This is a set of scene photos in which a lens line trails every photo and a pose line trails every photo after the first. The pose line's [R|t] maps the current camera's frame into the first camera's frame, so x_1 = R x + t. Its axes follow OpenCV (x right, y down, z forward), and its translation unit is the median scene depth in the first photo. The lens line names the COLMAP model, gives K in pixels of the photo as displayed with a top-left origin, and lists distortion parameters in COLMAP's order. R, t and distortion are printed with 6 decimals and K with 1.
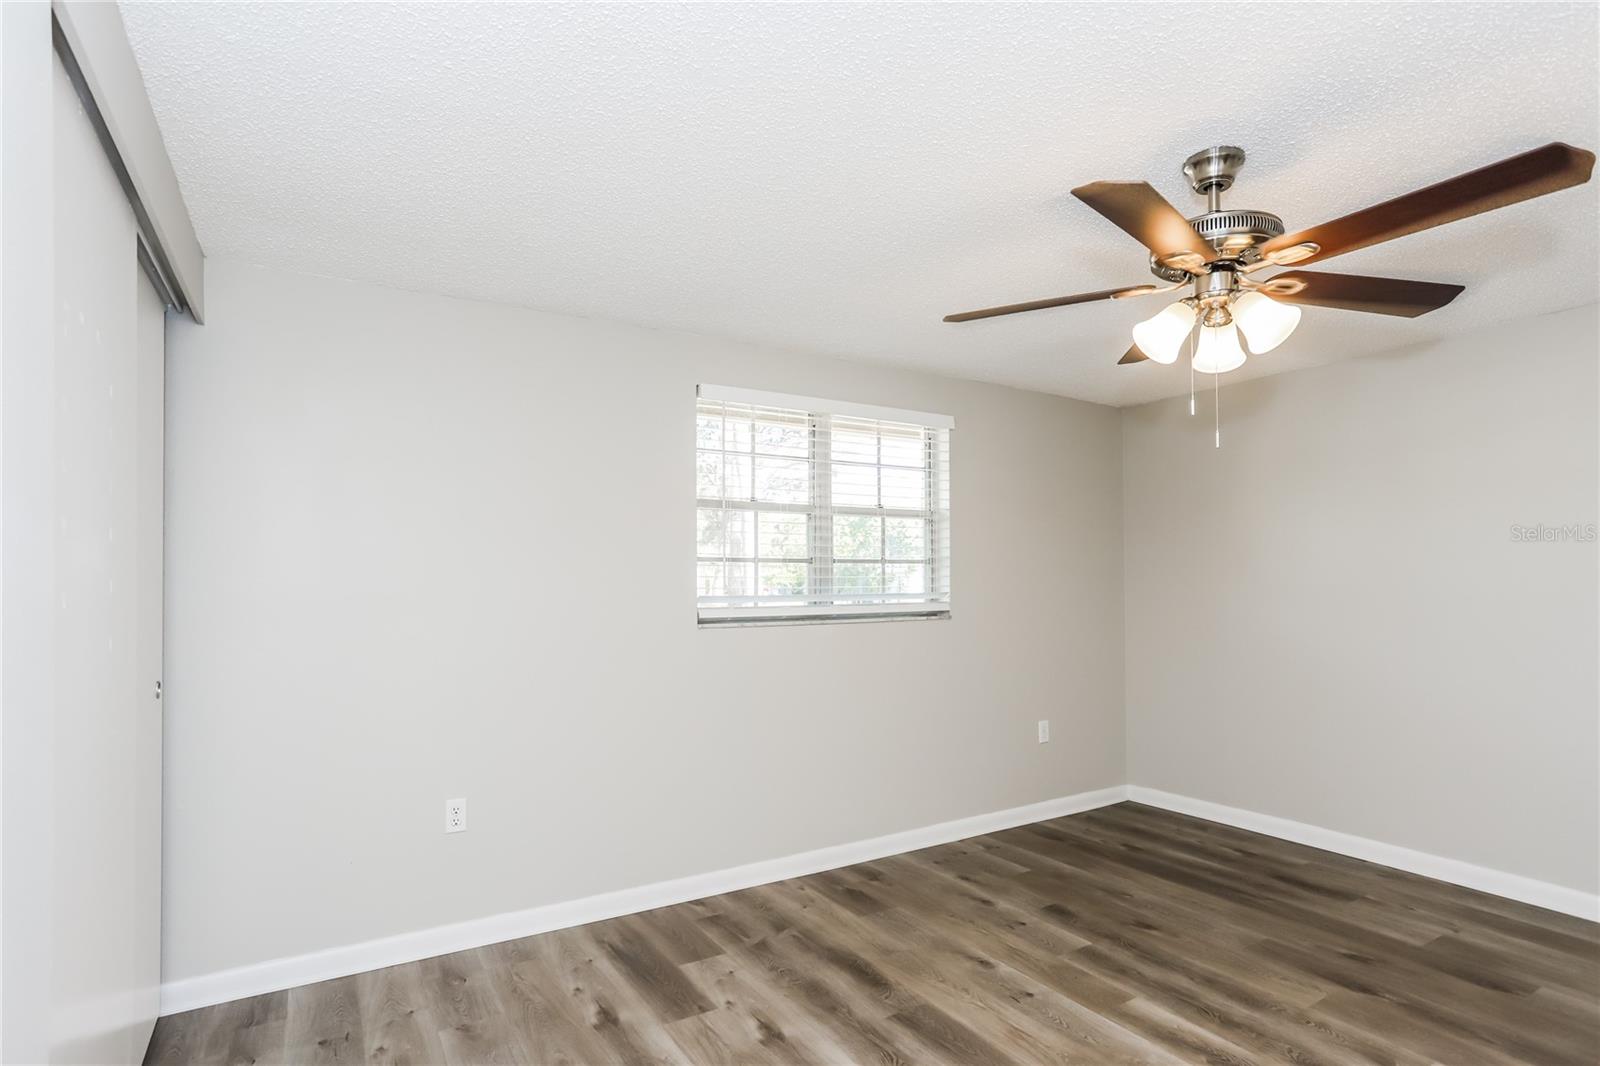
lens RADIAL K [[815.7, 0, 798.8], [0, 815.7, 595.9], [0, 0, 1]] dist [-0.060552, 0.033629]
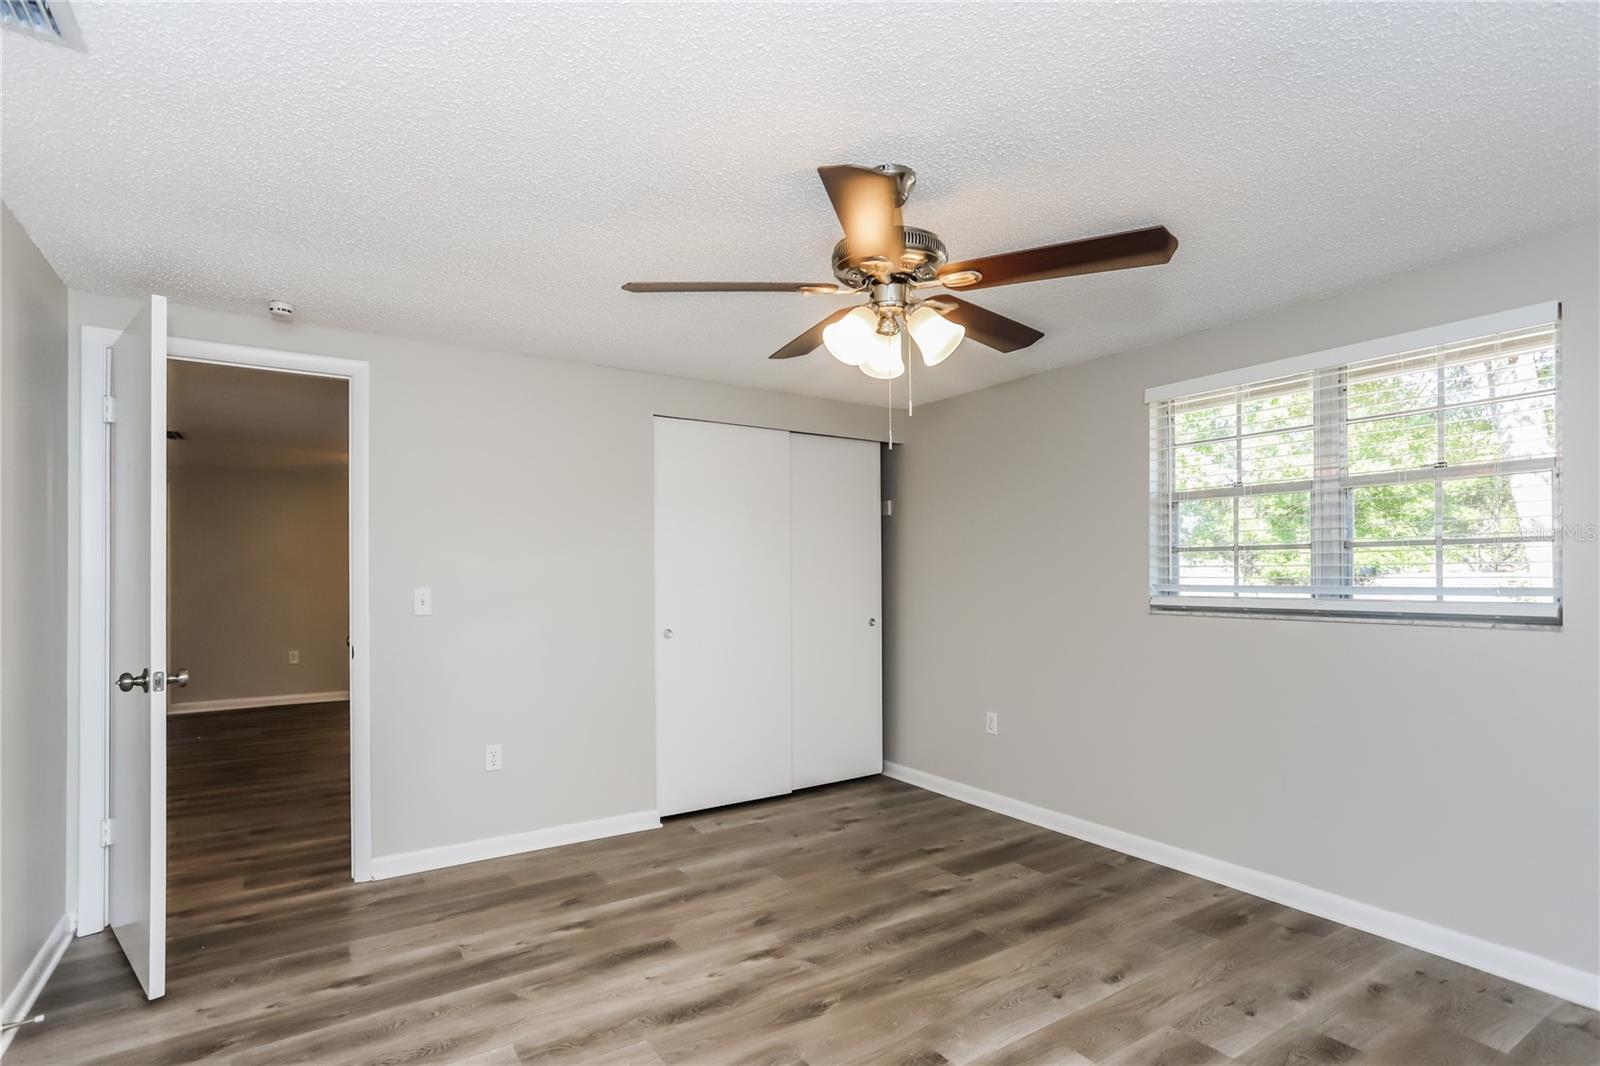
lens RADIAL K [[815.7, 0, 798.8], [0, 815.7, 595.9], [0, 0, 1]] dist [-0.060552, 0.033629]
pose [[0.011618, 0.030668, -0.999462, 1.038603], [-0.011754, 0.999465, 0.030531, -0.012598], [0.999863, 0.011393, 0.011973, 0.561115]]
